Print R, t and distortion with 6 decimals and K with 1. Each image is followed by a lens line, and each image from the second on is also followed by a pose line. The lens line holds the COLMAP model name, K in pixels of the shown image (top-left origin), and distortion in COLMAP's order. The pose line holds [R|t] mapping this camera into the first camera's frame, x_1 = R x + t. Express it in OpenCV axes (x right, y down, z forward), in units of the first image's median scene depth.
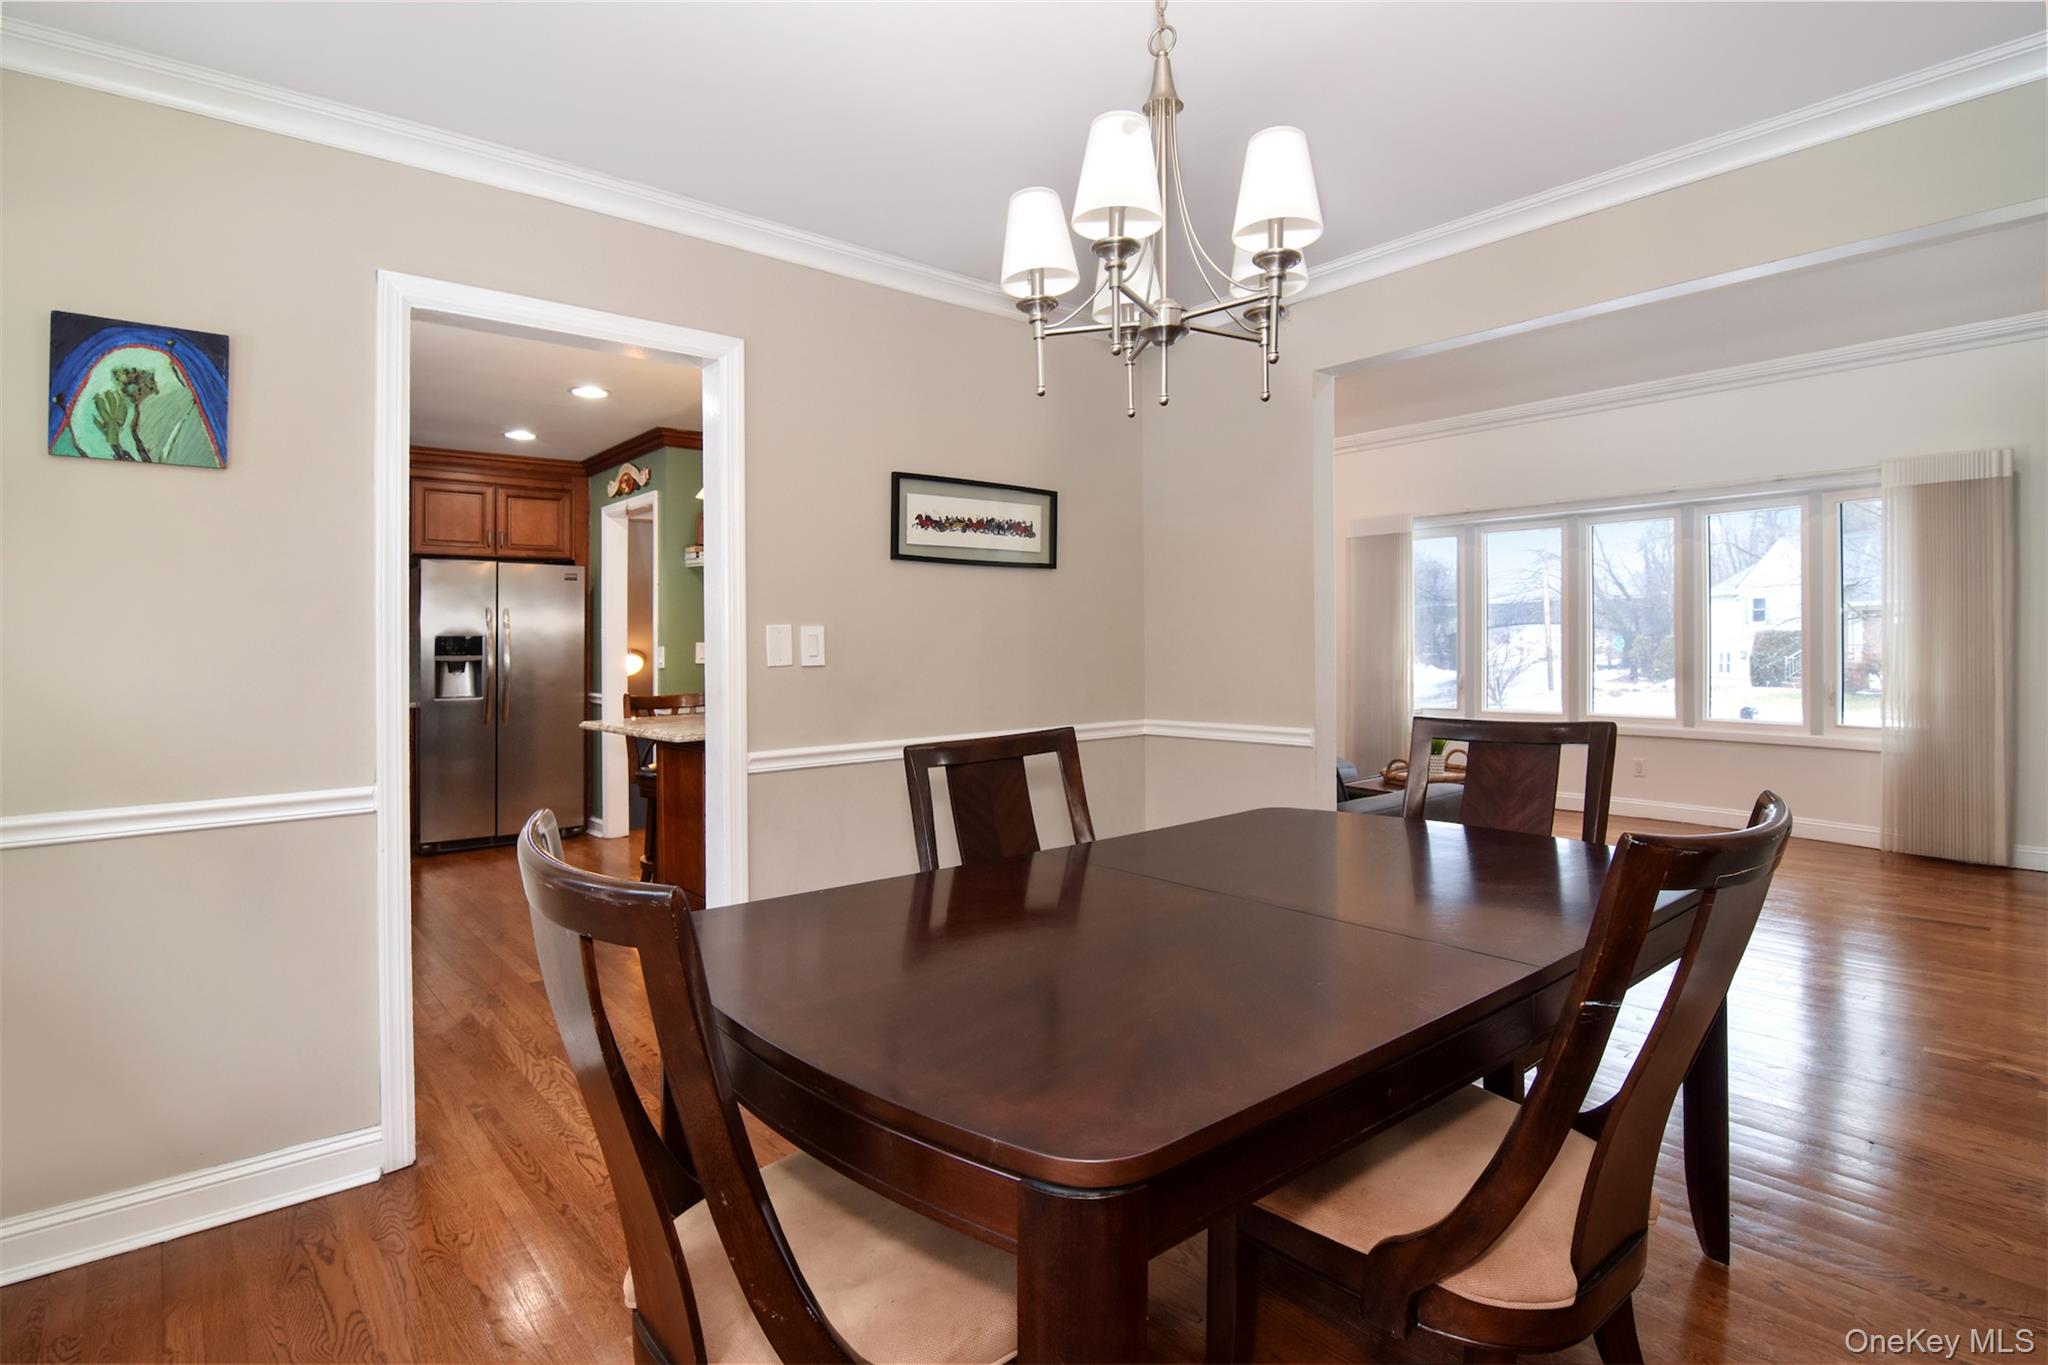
lens RADIAL K [[1040.1, 0, 1030.8], [0, 1040.1, 631.2], [0, 0, 1]] dist [0.012866, -0.021828]
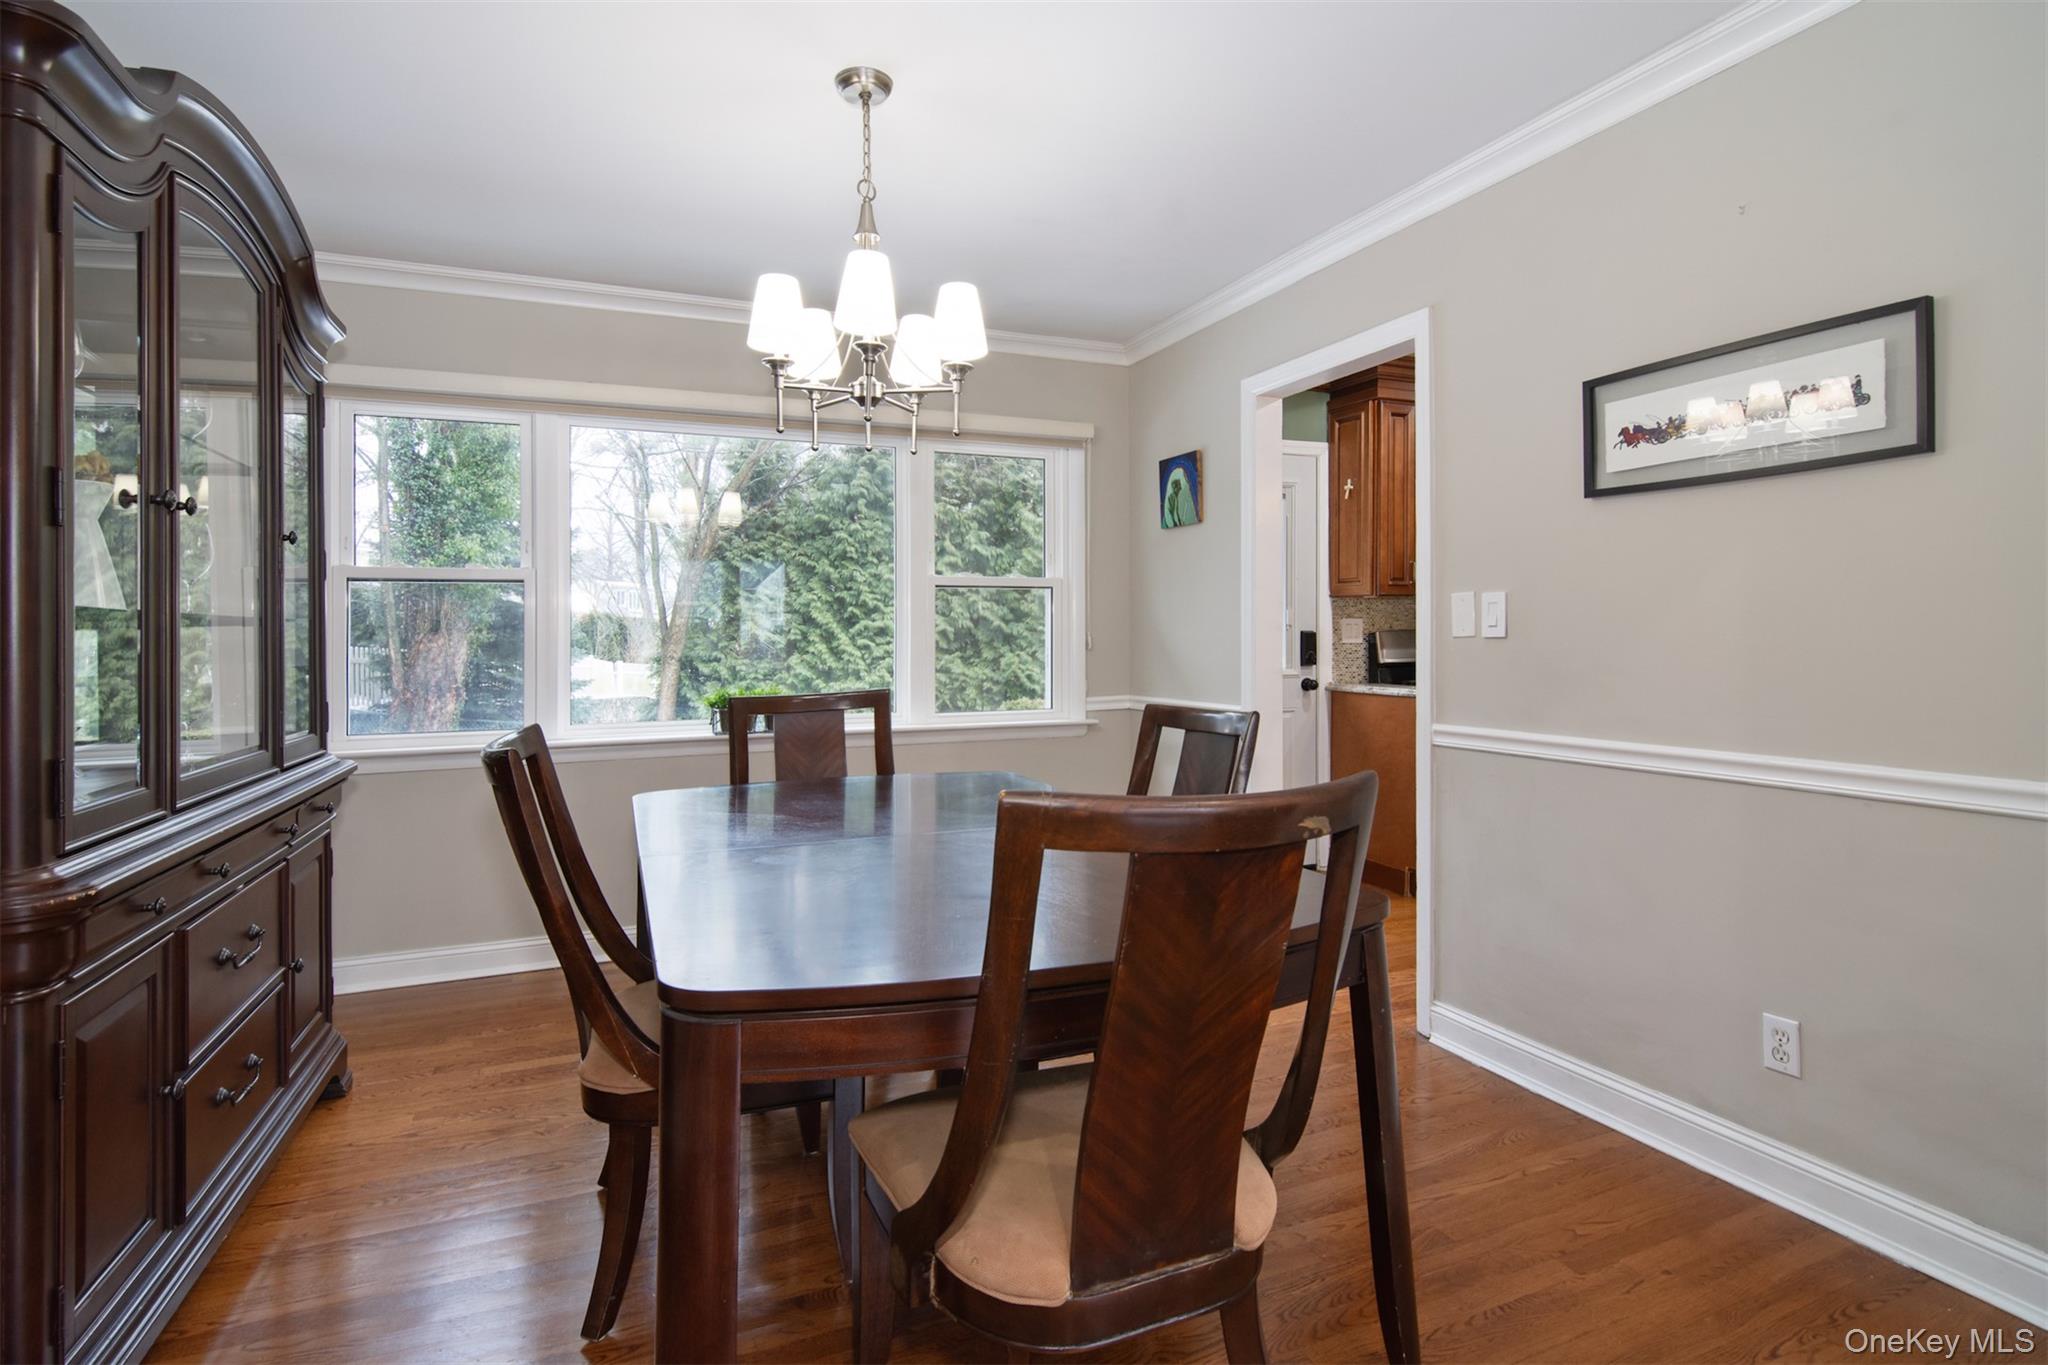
lens RADIAL K [[1040.1, 0, 1030.8], [0, 1040.1, 631.2], [0, 0, 1]] dist [0.012866, -0.021828]
pose [[-0.291083, 0.006735, -0.956674, 0.575882], [0.022601, 0.999745, 0.000161, 0.014746], [0.956431, -0.021575, -0.291161, 0.676556]]
